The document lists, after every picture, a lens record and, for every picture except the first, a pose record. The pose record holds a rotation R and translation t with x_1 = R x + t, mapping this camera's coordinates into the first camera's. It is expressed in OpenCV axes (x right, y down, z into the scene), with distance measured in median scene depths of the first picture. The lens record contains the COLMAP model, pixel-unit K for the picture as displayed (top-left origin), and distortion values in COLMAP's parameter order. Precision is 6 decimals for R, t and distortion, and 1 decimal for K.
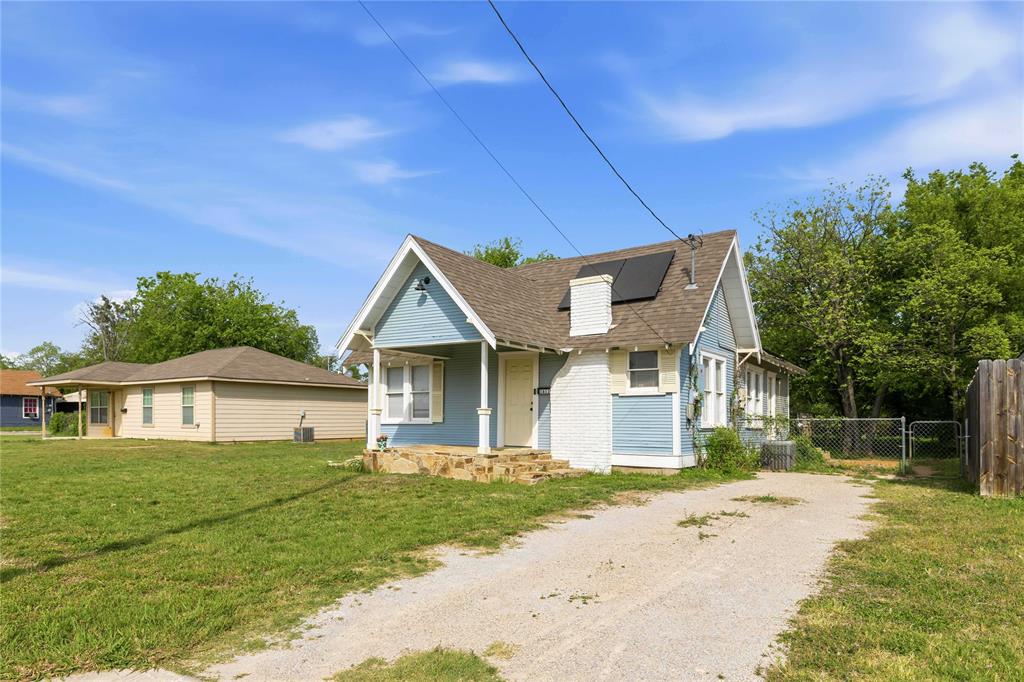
lens RADIAL K [[621.1, 0, 511.8], [0, 621.1, 358.2], [0, 0, 1]] dist [0.004011, 0.000664]
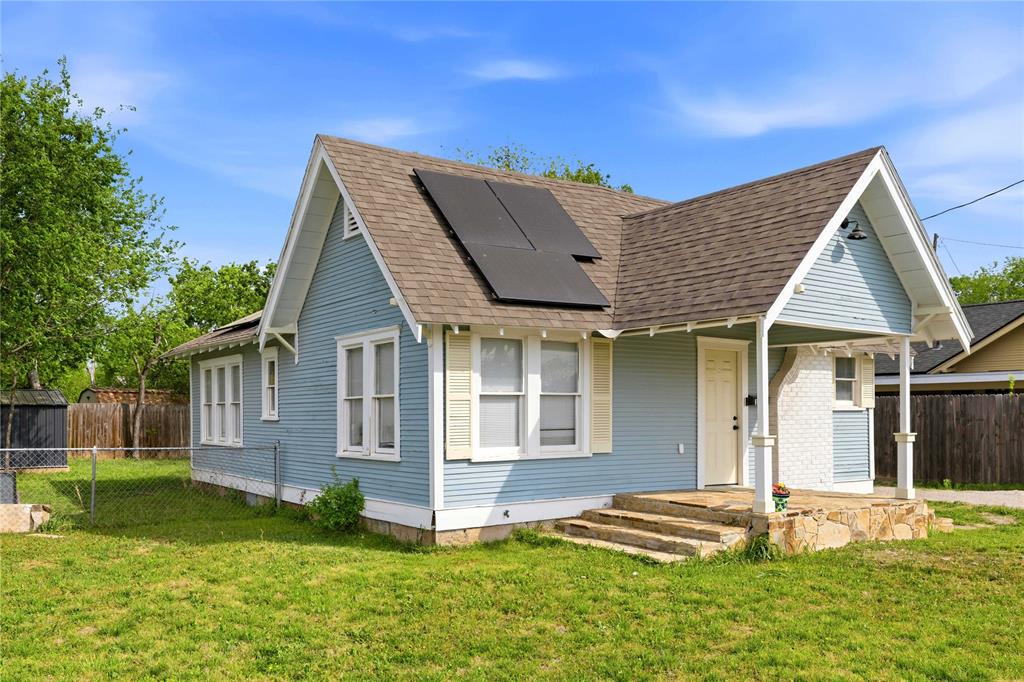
lens RADIAL K [[880.0, 0, 512.0], [0, 880.0, 341.0], [0, 0, 1]] dist [-0.006991, -0.002385]
pose [[0.349655, 0.067173, 0.934467, -0.981524], [-0.095809, 0.994761, -0.035658, 0.048269], [-0.931967, -0.077062, 0.354259, 0.931158]]
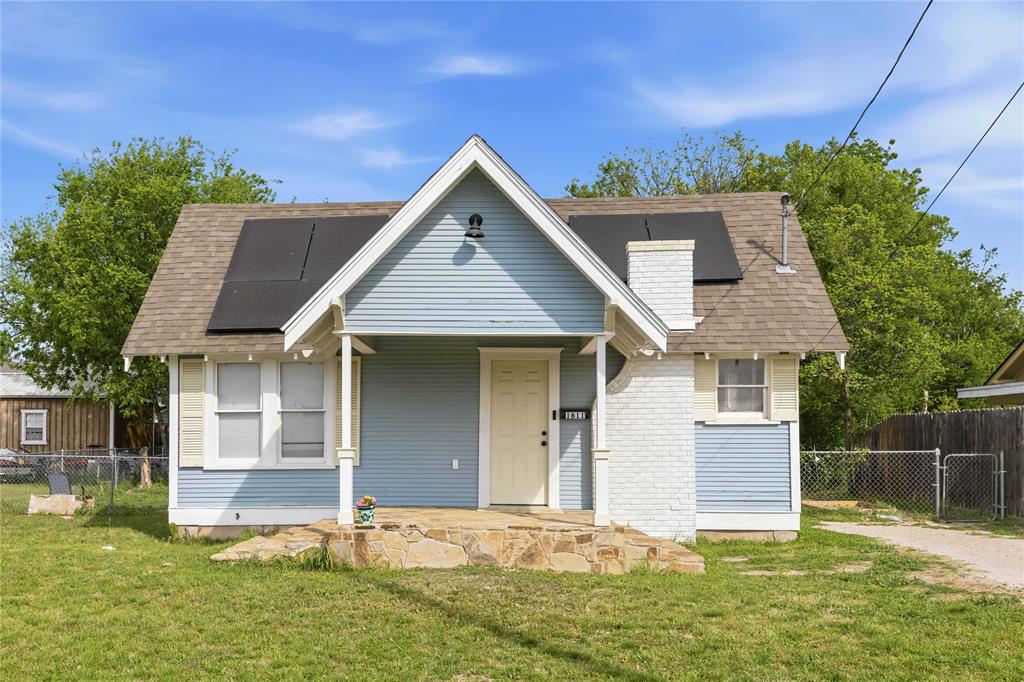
lens RADIAL K [[946.9, 0, 427.3], [0, 946.9, 339.9], [0, 0, 1]] dist [0.013668, -0.003427]
pose [[0.856782, 0.043659, 0.513827, -0.573690], [-0.046196, 0.998902, -0.007846, -0.007551], [-0.513605, -0.017014, 0.857858, 0.267413]]
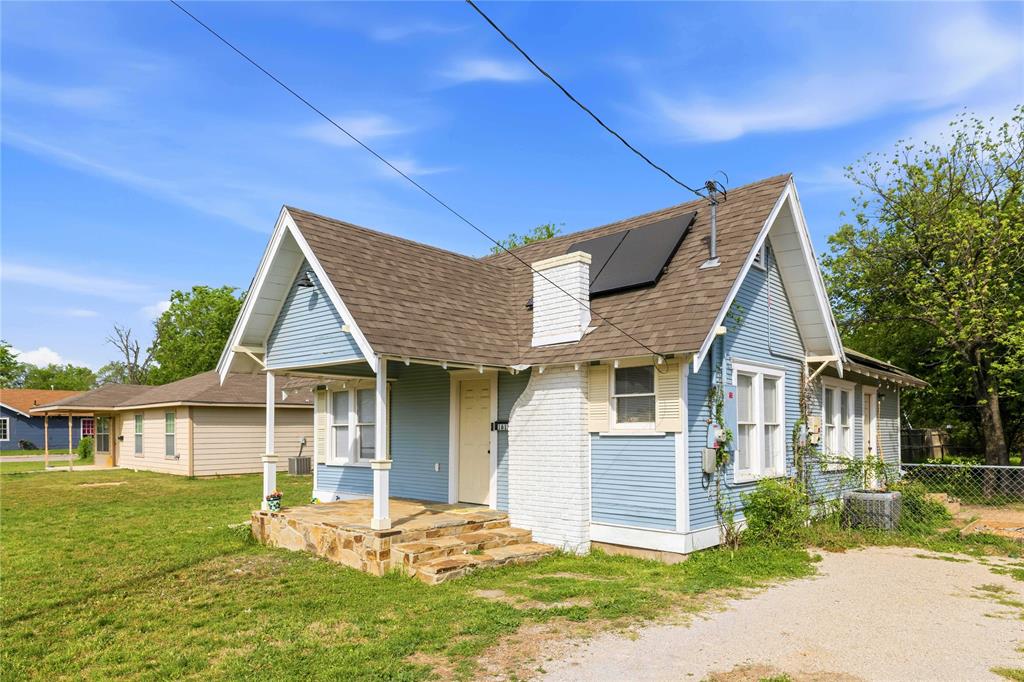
lens RADIAL K [[647.5, 0, 515.3], [0, 647.5, 377.0], [0, 0, 1]] dist [-0.001147, -0.000213]
pose [[0.989119, -0.021799, -0.145493, 0.174506], [0.024512, 0.999557, 0.016886, -0.013982], [0.145061, -0.020268, 0.989215, 0.294257]]
